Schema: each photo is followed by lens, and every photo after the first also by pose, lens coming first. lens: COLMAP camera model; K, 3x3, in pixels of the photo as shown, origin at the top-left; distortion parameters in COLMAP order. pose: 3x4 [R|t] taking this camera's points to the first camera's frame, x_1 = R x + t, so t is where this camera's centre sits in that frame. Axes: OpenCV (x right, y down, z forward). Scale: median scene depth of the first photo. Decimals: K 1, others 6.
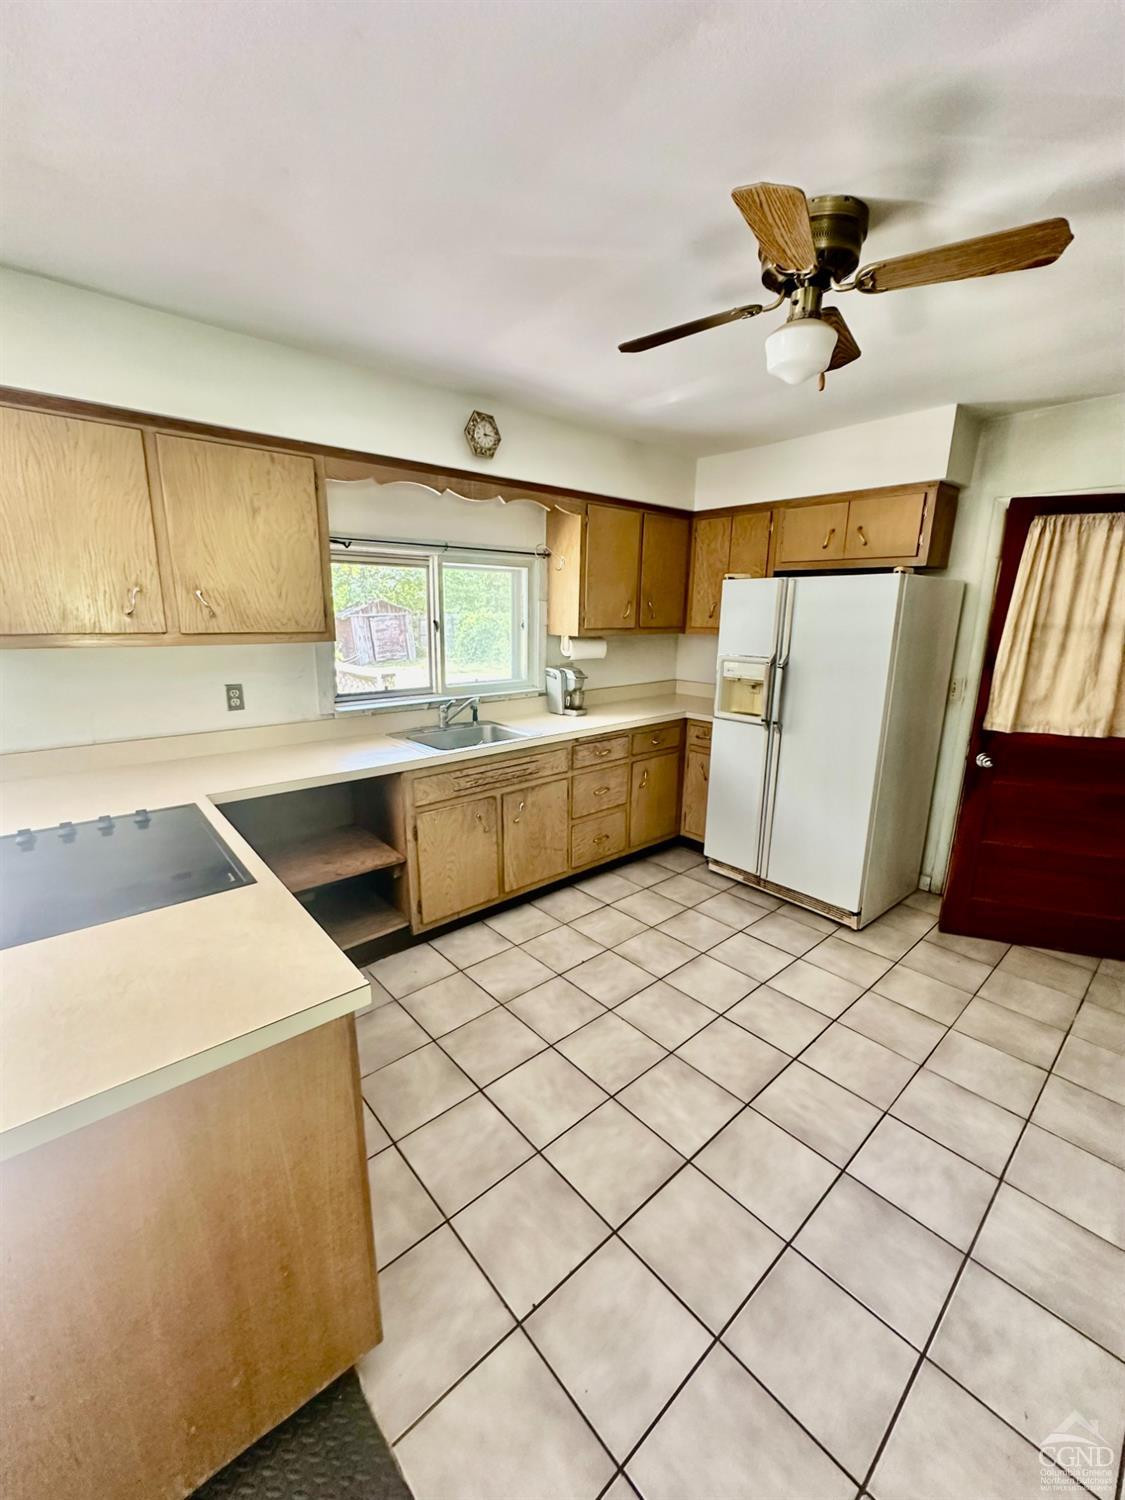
lens RADIAL K [[599.3, 0, 567.0], [0, 599.3, 748.9], [0, 0, 1]] dist [-0.002700, 0.000604]
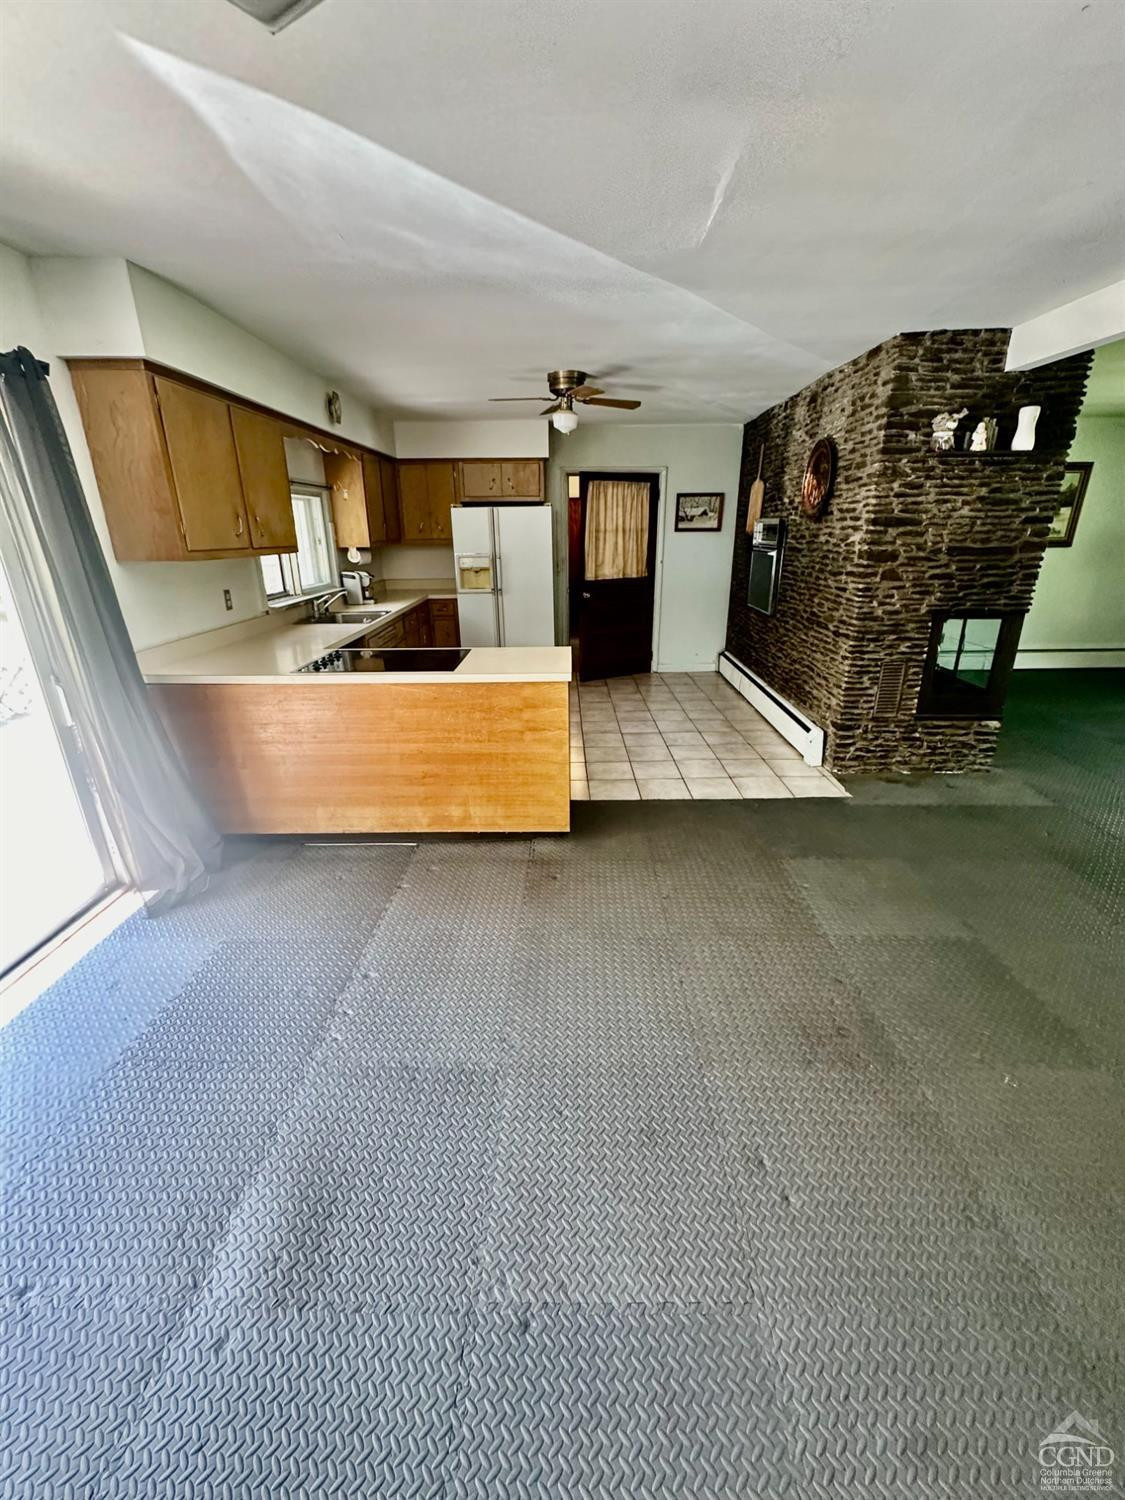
lens RADIAL K [[599.3, 0, 559.6], [0, 599.3, 751.4], [0, 0, 1]] dist [-0.002700, 0.000604]
pose [[0.660686, -0.279053, 0.696866, -0.890080], [0.189482, 0.960270, 0.204886, 0.084918], [-0.726354, -0.003322, 0.687313, -0.368839]]
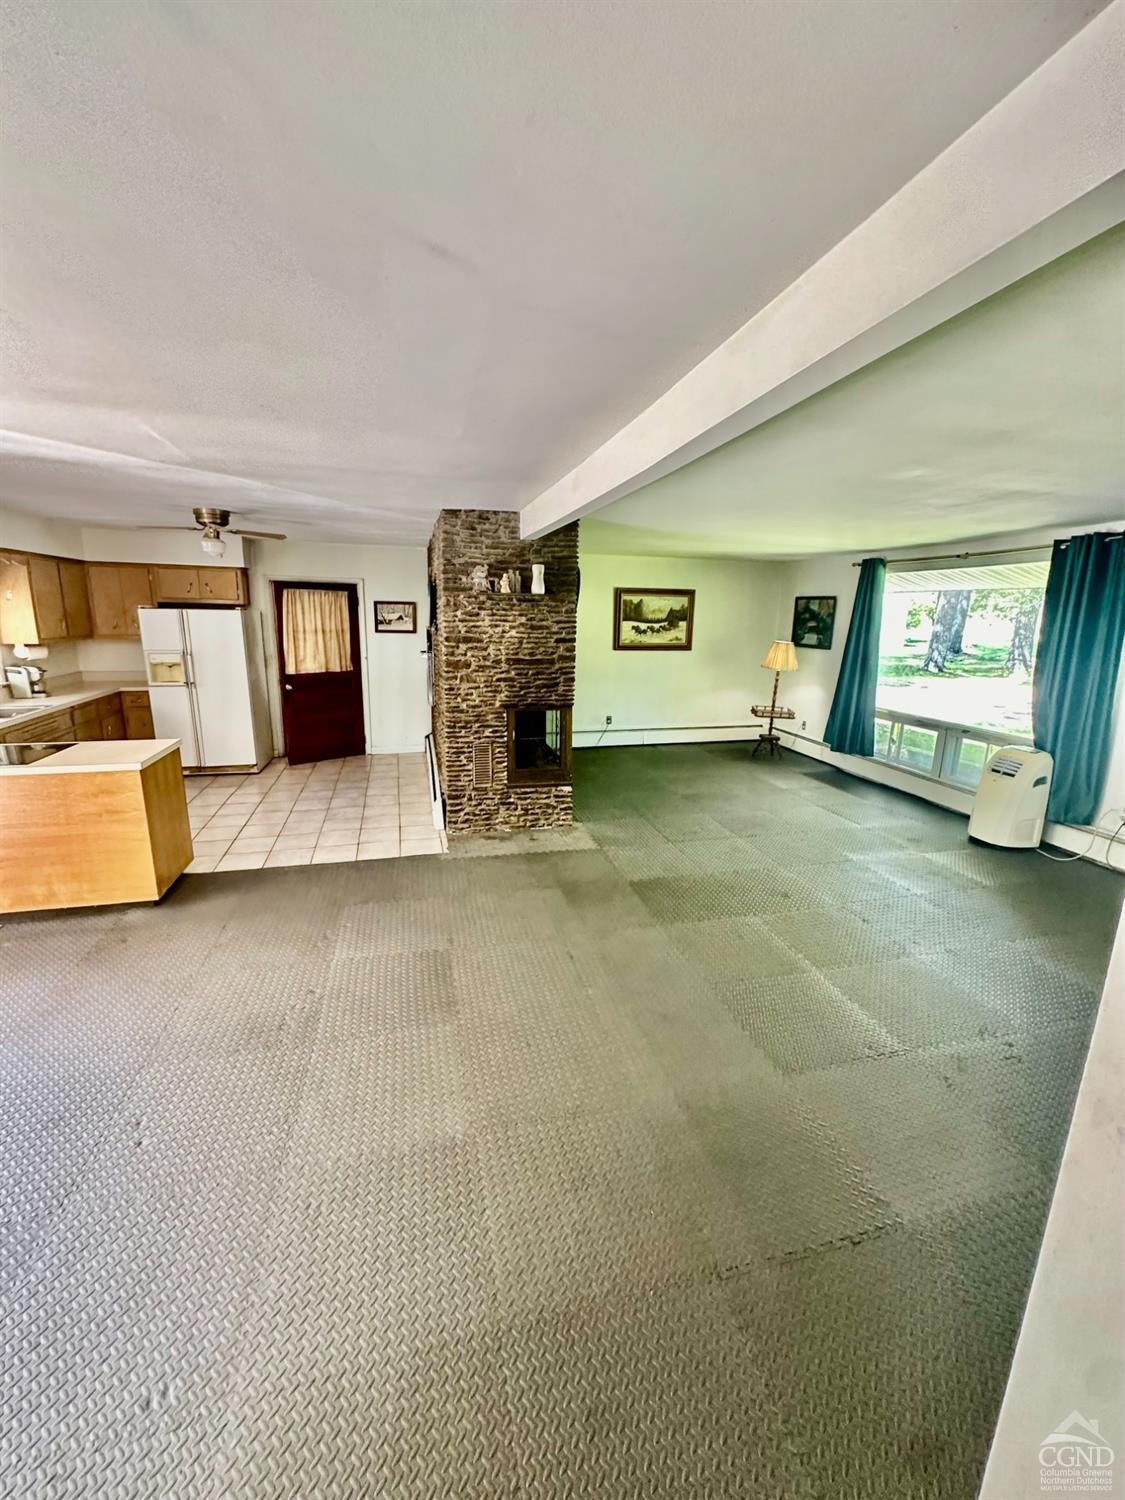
lens RADIAL K [[599.3, 0, 559.4], [0, 599.3, 751.7], [0, 0, 1]] dist [-0.002700, 0.000604]
pose [[0.446554, -0.203942, 0.871205, -0.820151], [0.189907, 0.973097, 0.130453, 0.139156], [-0.874371, 0.107194, 0.473270, -0.900462]]
